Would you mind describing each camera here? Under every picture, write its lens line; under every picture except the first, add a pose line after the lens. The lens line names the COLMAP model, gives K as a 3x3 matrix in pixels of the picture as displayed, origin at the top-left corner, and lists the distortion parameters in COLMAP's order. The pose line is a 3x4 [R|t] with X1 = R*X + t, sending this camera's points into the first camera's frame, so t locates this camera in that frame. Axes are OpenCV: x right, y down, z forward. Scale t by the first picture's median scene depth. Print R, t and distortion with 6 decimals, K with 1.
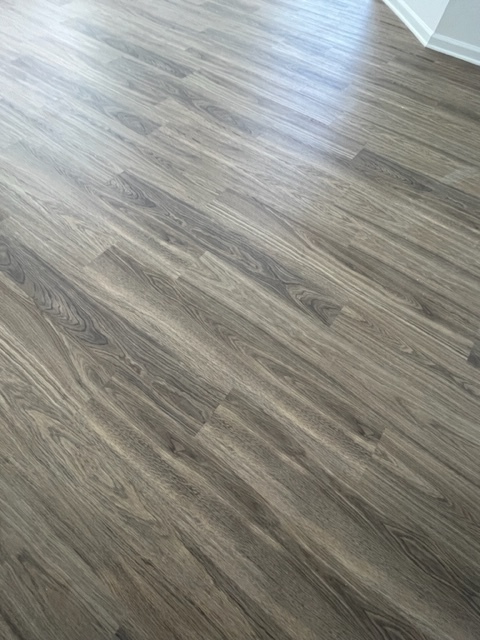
lens RADIAL K [[303.6, 0, 240.0], [0, 303.6, 320.0], [0, 0, 1]] dist [-0.003332, -0.001480]
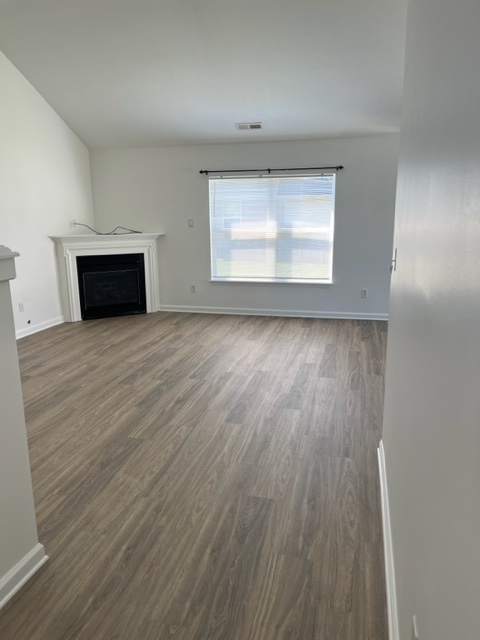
lens RADIAL K [[490.0, 0, 237.8], [0, 490.0, 324.1], [0, 0, 1]] dist [0.081338, -0.099588]
pose [[0.381278, 0.159942, -0.910520, 3.616011], [-0.799892, 0.550852, -0.238190, -1.008467], [0.463465, 0.819134, 0.337964, 0.156526]]
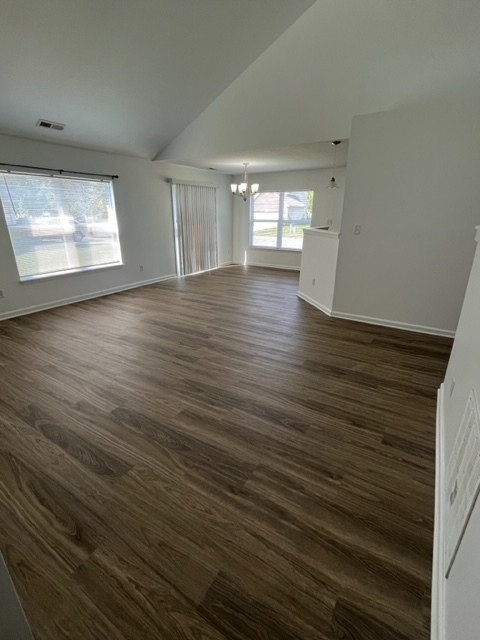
lens RADIAL K [[303.6, 0, 240.0], [0, 303.6, 320.0], [0, 0, 1]] dist [-0.003332, -0.001480]
pose [[0.995064, -0.072132, 0.068148, -0.190519], [0.099209, 0.738352, -0.667079, 0.742797], [-0.002199, 0.670547, 0.741864, -0.899692]]
